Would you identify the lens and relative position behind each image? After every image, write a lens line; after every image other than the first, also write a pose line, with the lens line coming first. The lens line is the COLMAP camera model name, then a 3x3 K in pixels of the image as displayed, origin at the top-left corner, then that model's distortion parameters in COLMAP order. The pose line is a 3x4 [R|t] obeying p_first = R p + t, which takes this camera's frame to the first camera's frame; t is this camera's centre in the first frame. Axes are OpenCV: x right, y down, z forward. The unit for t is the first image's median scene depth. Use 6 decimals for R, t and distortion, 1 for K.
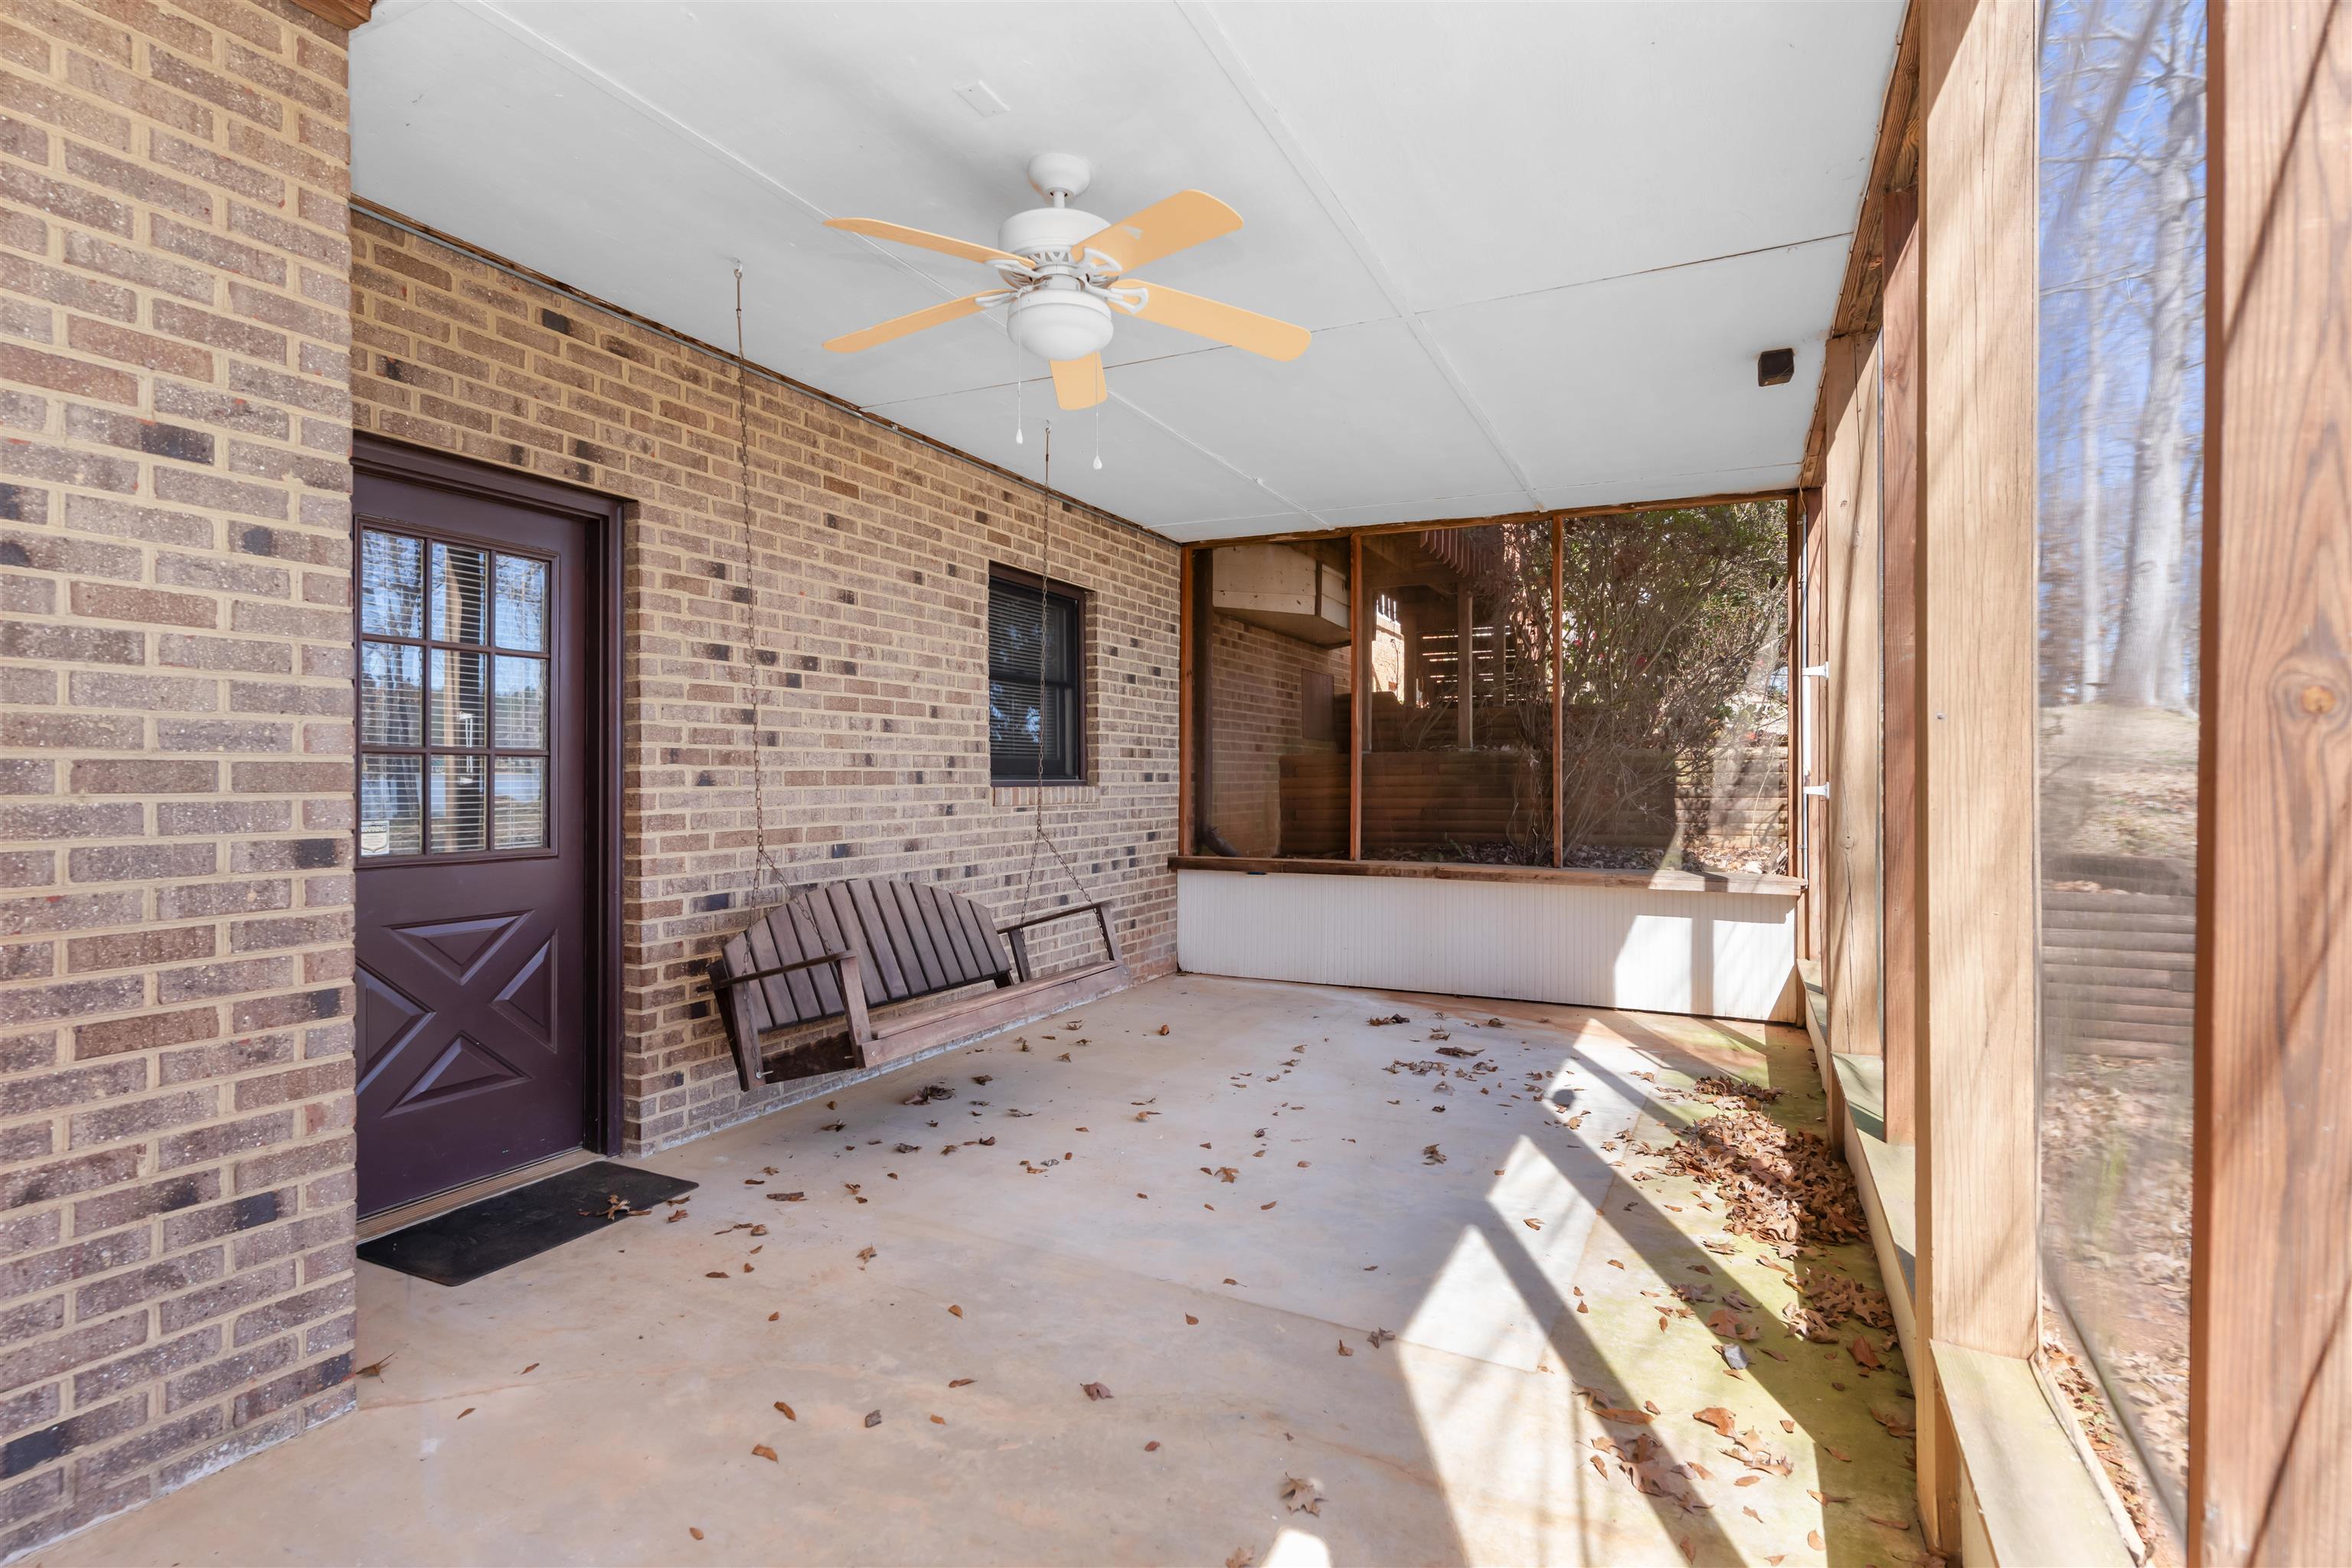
lens RADIAL K [[1127.6, 0, 1139.5], [0, 1127.6, 768.0], [0, 0, 1]] dist [0.003410, 0.000558]
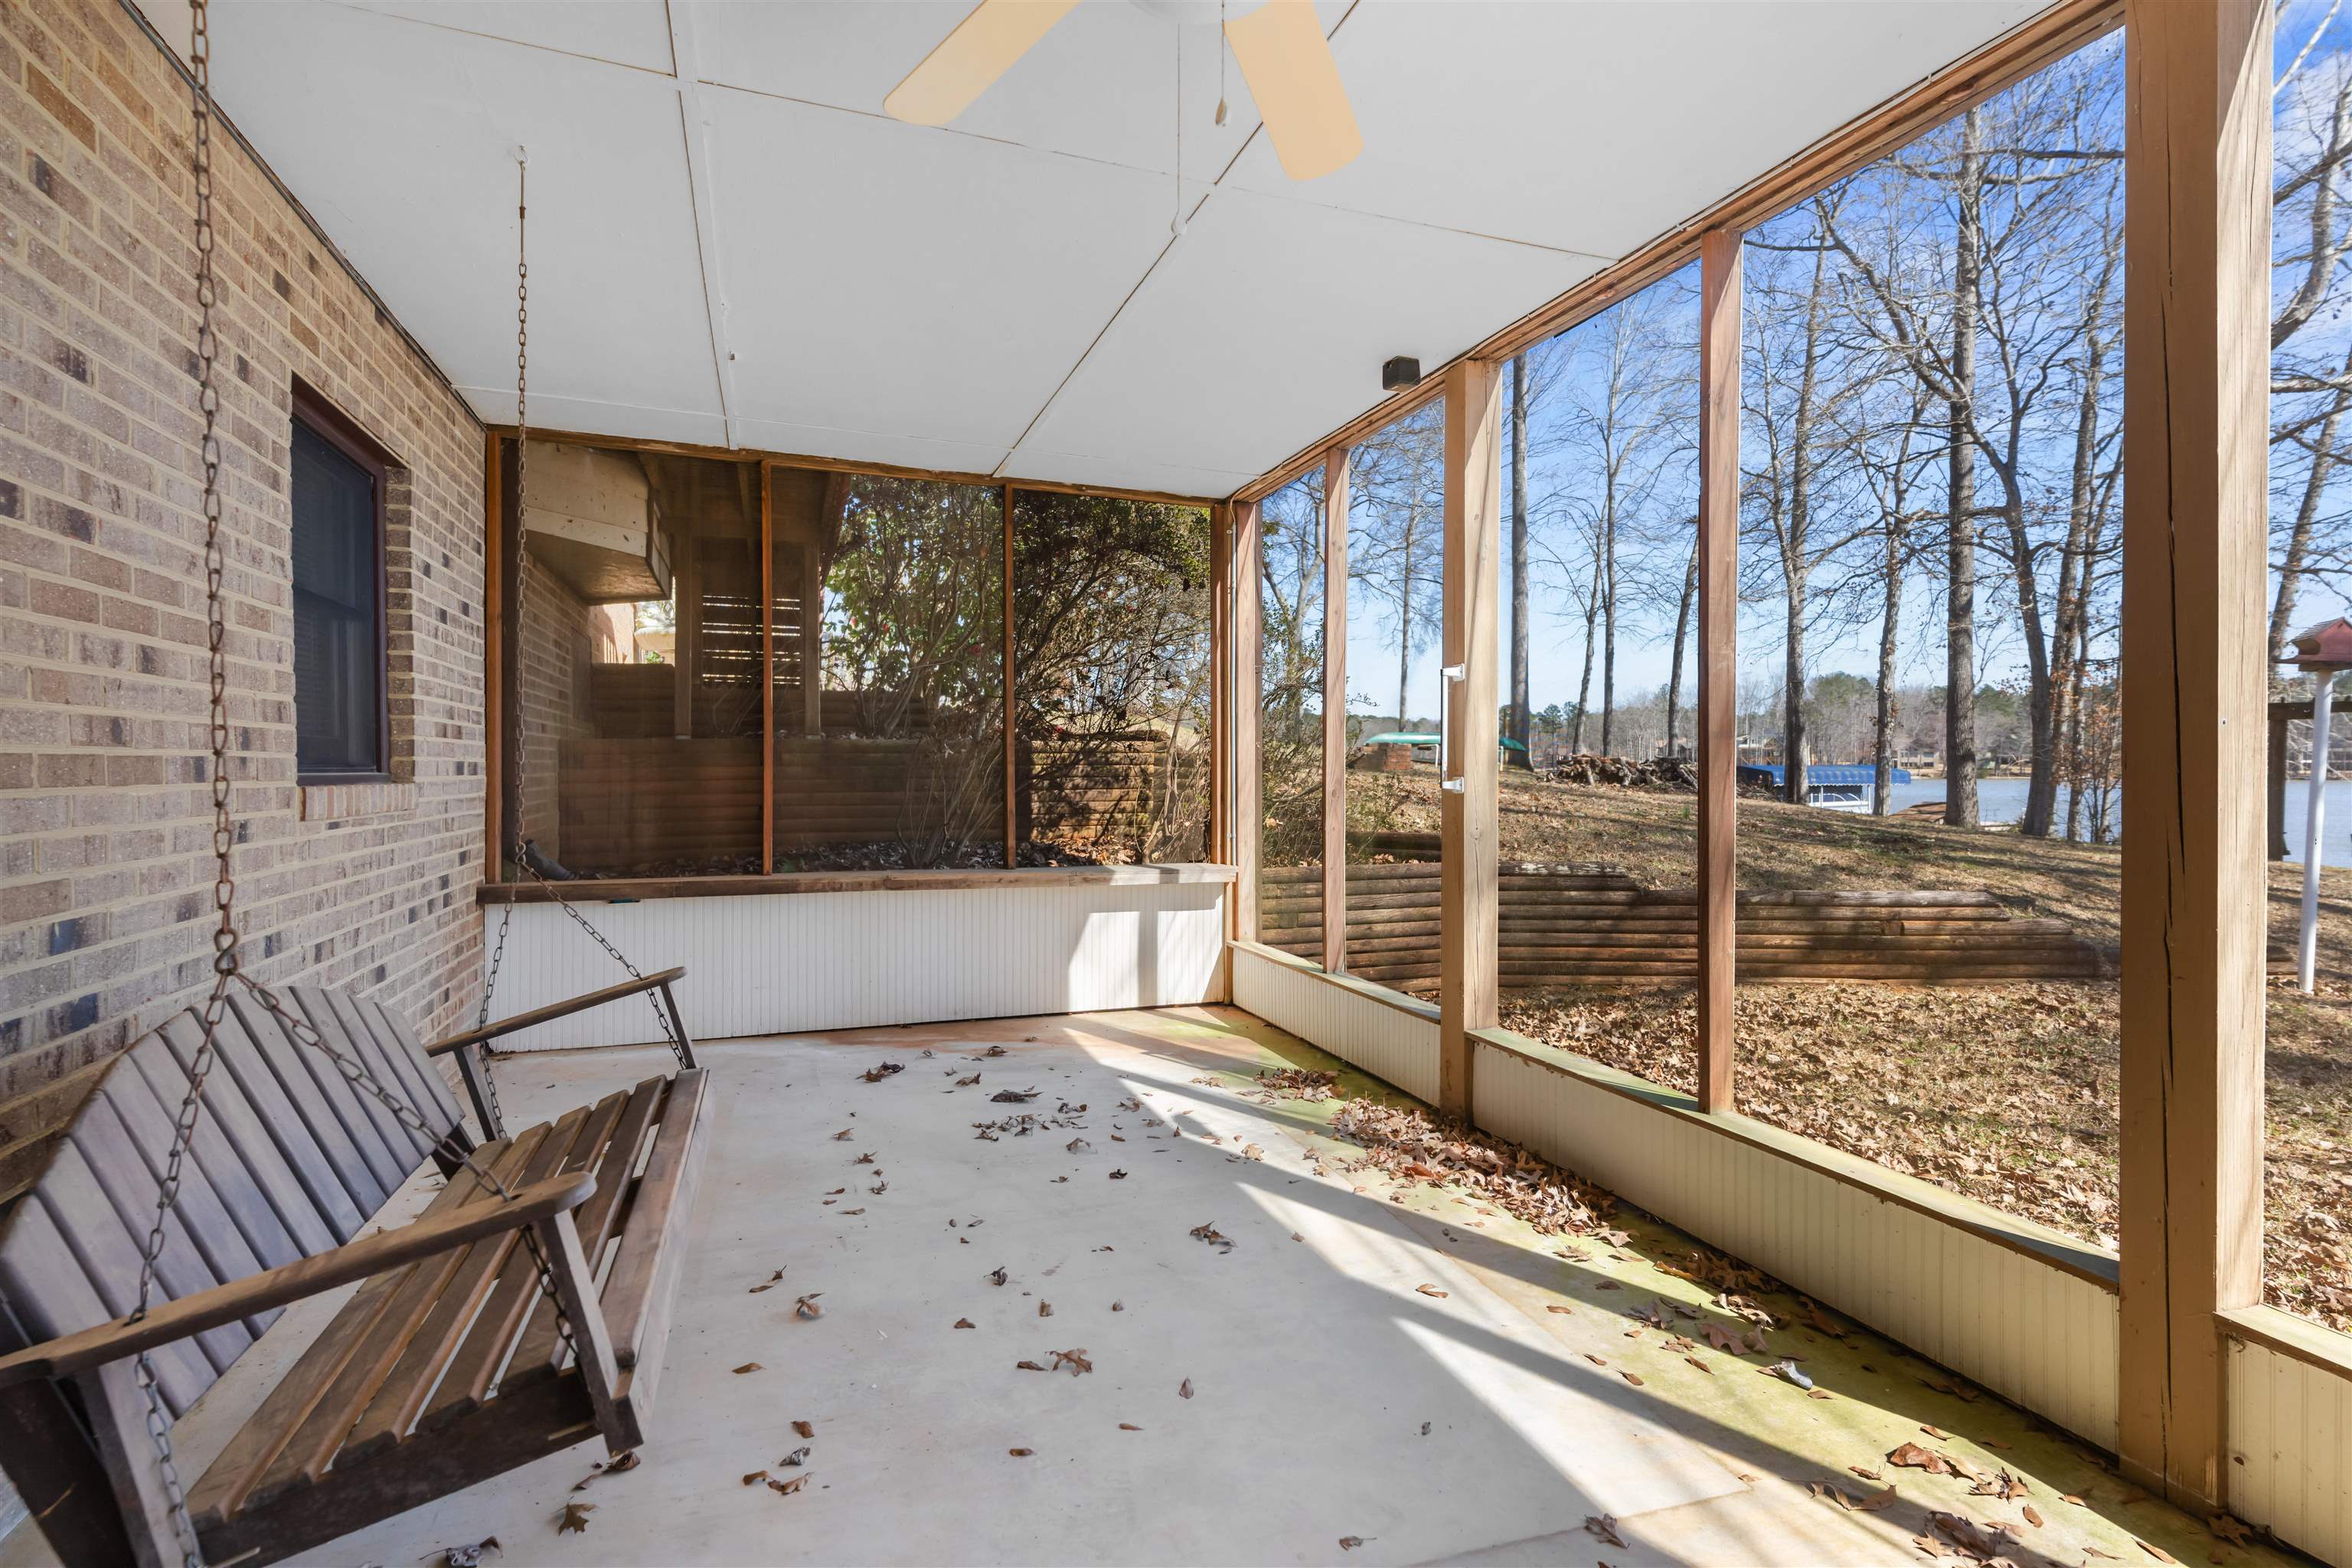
lens RADIAL K [[1127.6, 0, 1139.5], [0, 1127.6, 768.0], [0, 0, 1]] dist [0.003410, 0.000558]
pose [[0.690841, 0.003274, 0.722999, -0.282853], [-0.009545, 0.999944, 0.004593, 0.001754], [-0.722944, -0.010074, 0.690833, 0.376100]]
